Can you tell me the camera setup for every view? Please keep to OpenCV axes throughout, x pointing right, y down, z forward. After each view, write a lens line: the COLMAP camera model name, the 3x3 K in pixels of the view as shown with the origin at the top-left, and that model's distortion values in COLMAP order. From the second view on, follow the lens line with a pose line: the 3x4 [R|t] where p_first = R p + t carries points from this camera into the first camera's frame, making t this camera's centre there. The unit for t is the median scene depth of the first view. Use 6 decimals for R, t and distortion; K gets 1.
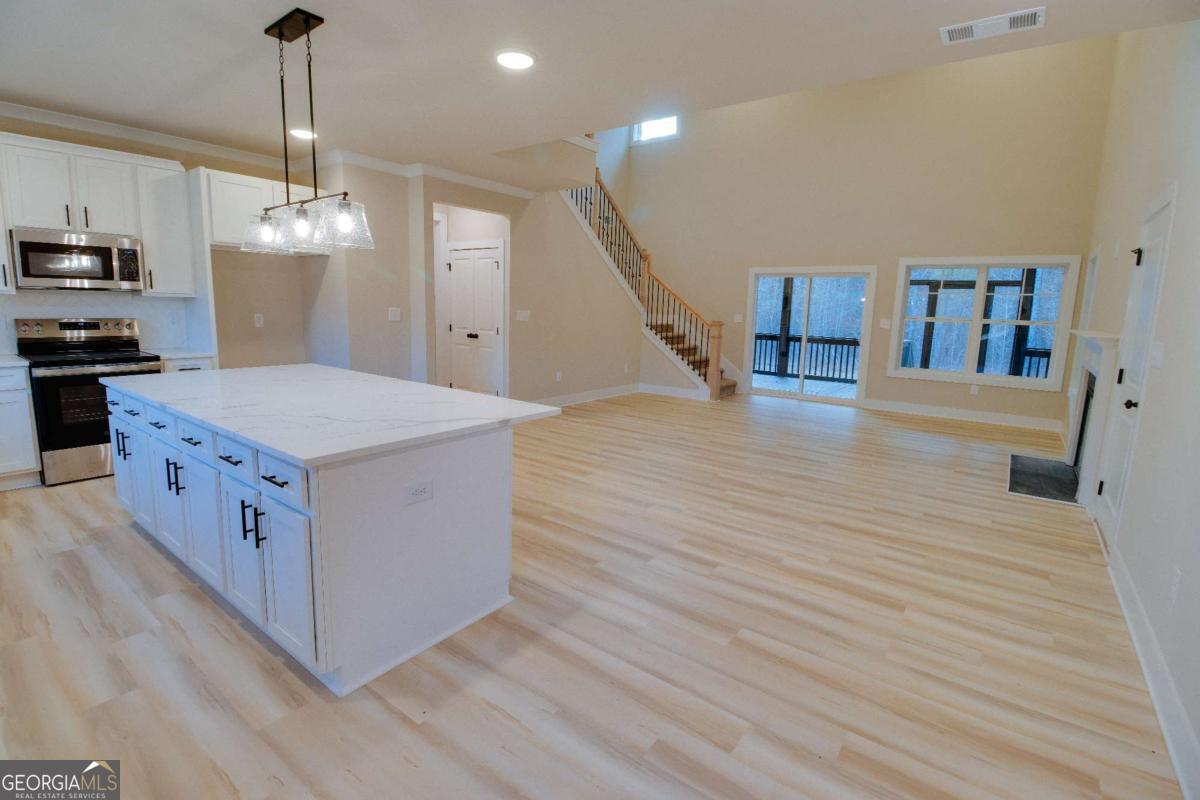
lens RADIAL K [[552.7, 0, 585.1], [0, 552.7, 394.4], [0, 0, 1]] dist [0.015068, -0.015673]
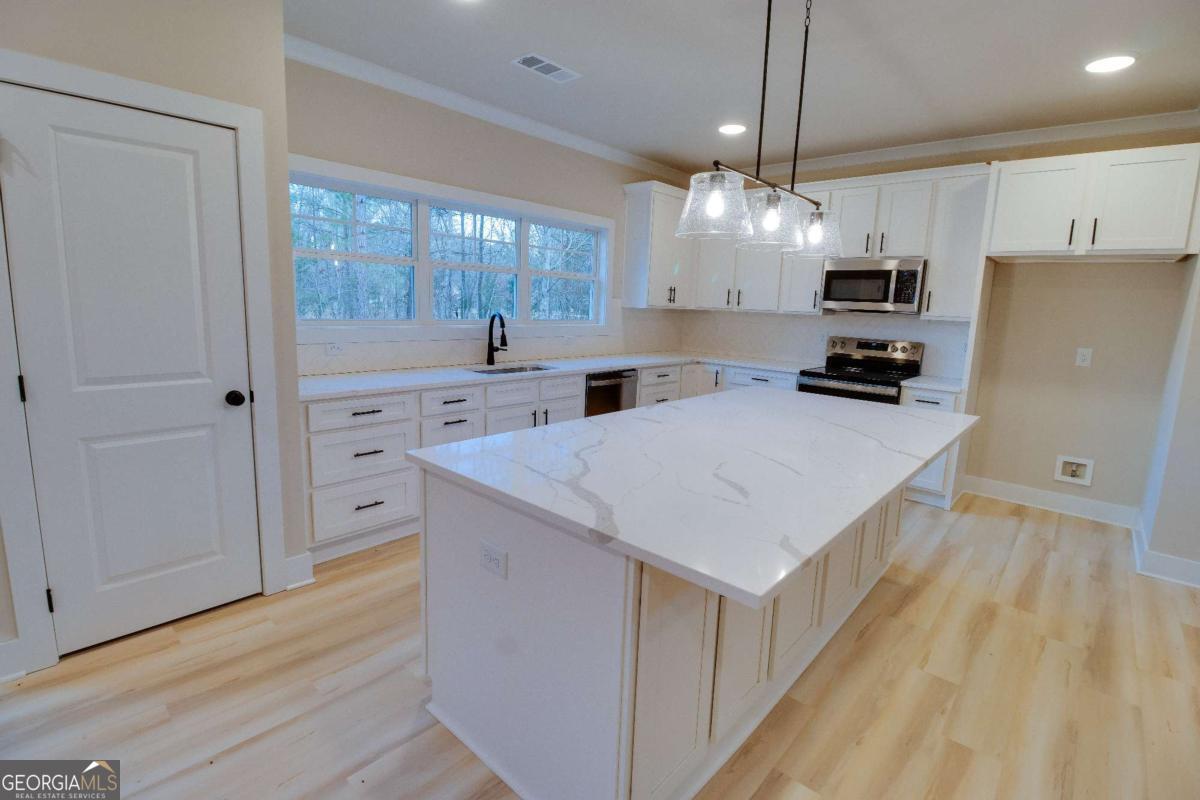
lens RADIAL K [[554.0, 0, 599.0], [0, 554.0, 389.6], [0, 0, 1]] dist [-0.001391, -0.010428]
pose [[-0.072970, 0.124019, -0.989593, 0.193508], [-0.202535, 0.969720, 0.136463, -0.082932], [0.976553, 0.210385, -0.045643, 0.561844]]
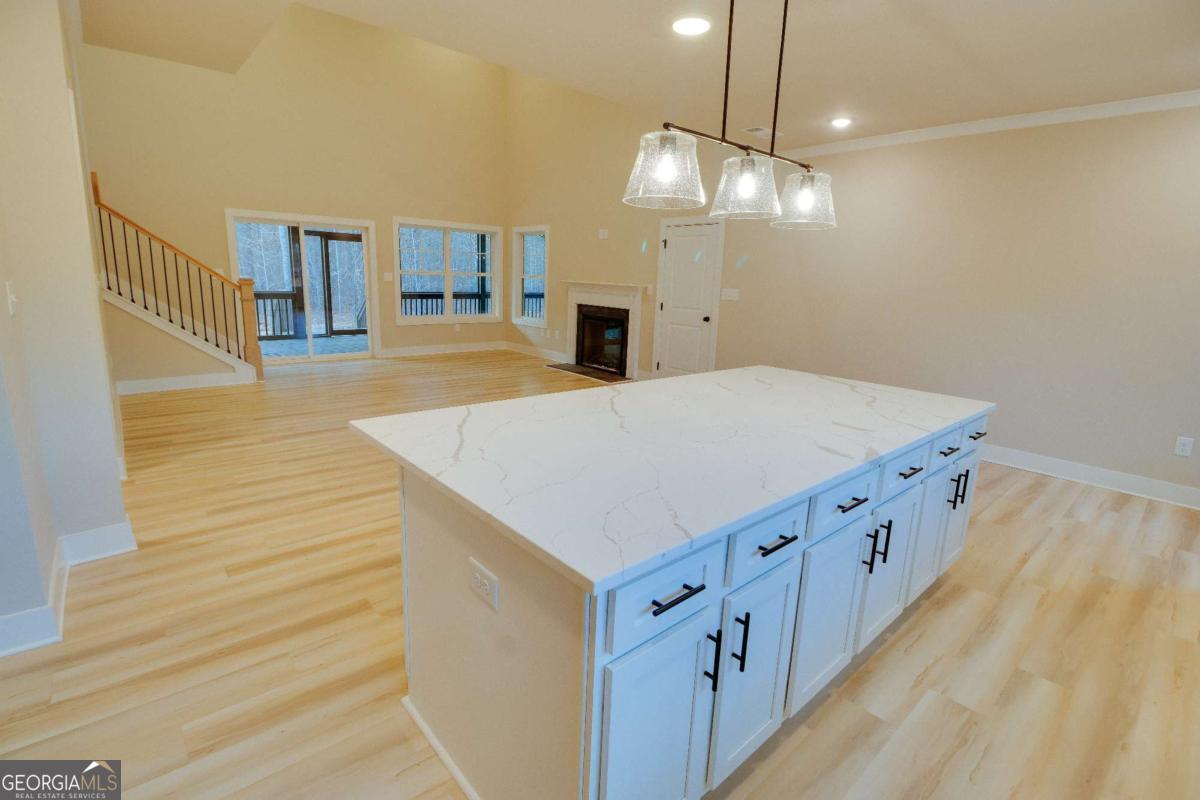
lens RADIAL K [[554.0, 0, 599.0], [0, 554.0, 389.6], [0, 0, 1]] dist [-0.001391, -0.010428]
pose [[0.189294, -0.222420, 0.956398, -0.854779], [0.127413, 0.971337, 0.200676, -0.139337], [-0.973619, 0.083871, 0.212208, 0.698893]]
